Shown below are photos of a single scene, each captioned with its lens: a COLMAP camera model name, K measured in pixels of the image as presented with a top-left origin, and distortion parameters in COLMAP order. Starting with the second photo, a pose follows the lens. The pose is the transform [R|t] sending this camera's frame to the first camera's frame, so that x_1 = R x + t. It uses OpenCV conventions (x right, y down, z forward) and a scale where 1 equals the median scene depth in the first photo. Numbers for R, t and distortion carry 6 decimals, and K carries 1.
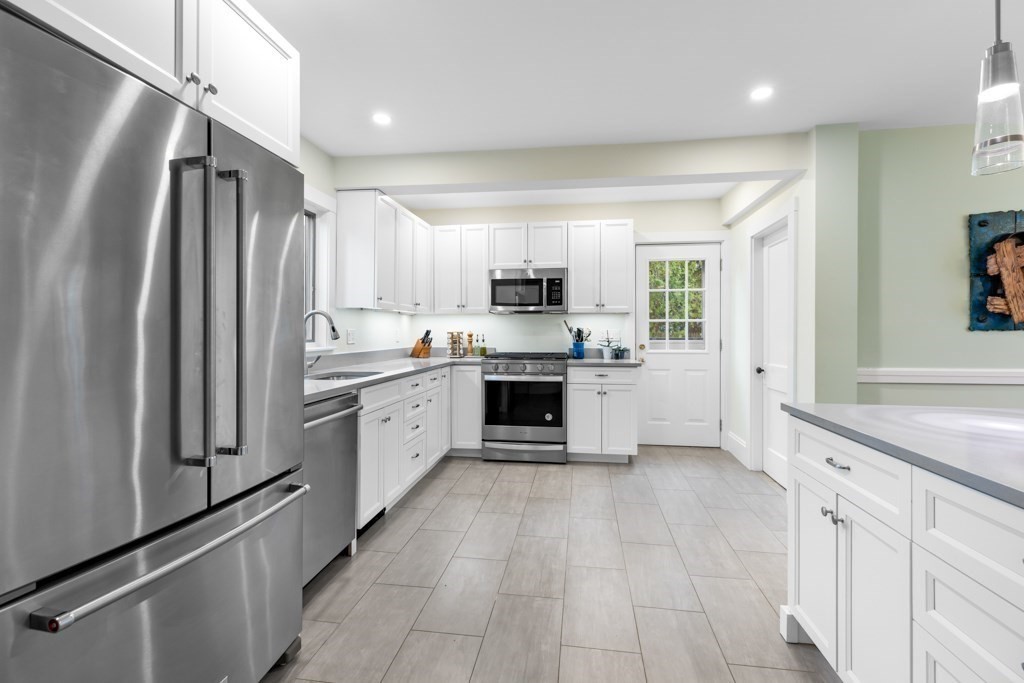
lens RADIAL K [[455.2, 0, 515.8], [0, 455.2, 330.7], [0, 0, 1]] dist [0.001913, 0.000180]
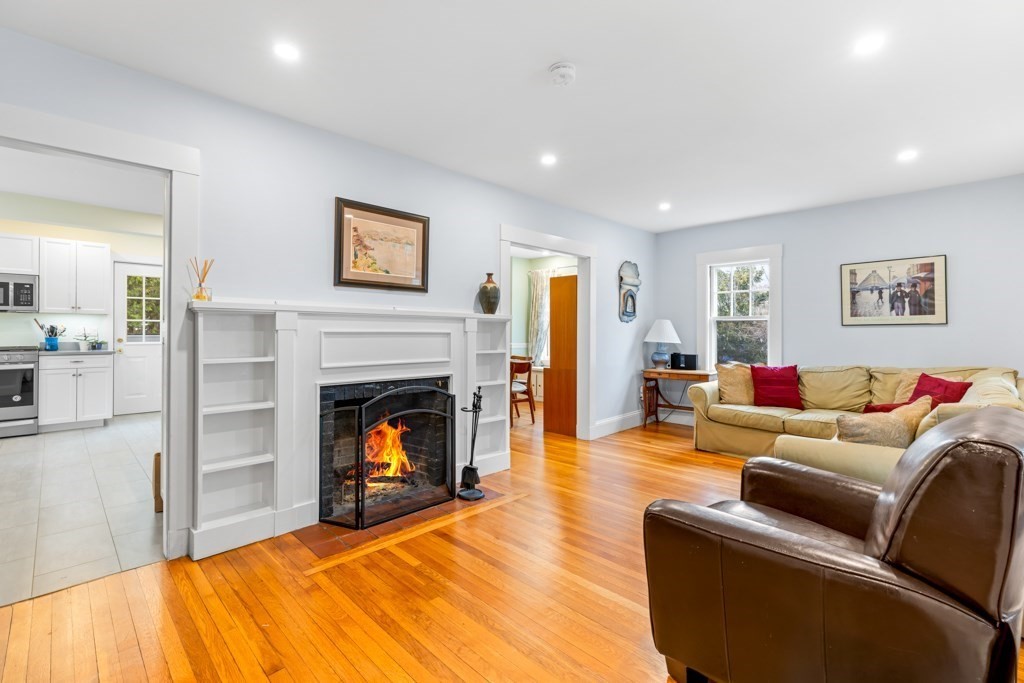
lens RADIAL K [[454.0, 0, 513.5], [0, 454.0, 331.4], [0, 0, 1]] dist [0.001521, -0.000011]
pose [[0.591451, 0.004065, 0.806331, -0.116461], [-0.006102, 0.999981, -0.000565, 0.003790], [-0.806318, -0.004586, 0.591465, -0.741782]]
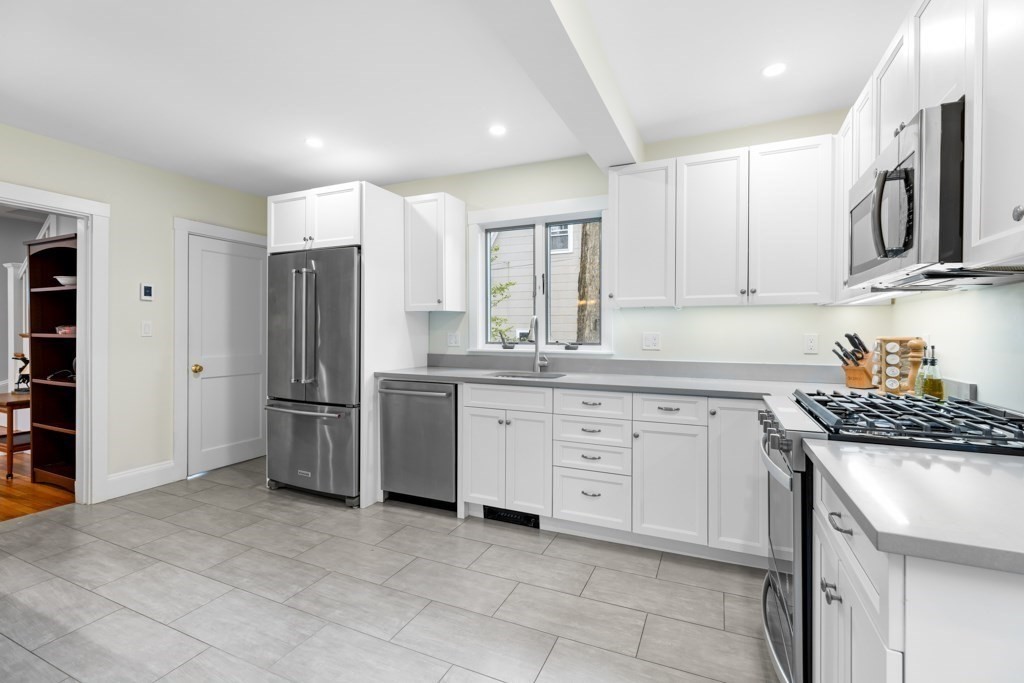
lens RADIAL K [[454.0, 0, 513.5], [0, 454.0, 331.4], [0, 0, 1]] dist [0.001521, -0.000011]
pose [[-0.276489, -0.002552, -0.961014, 0.441516], [-0.003467, 0.999993, -0.001658, -0.002746], [0.961011, 0.002874, -0.276496, 0.844478]]
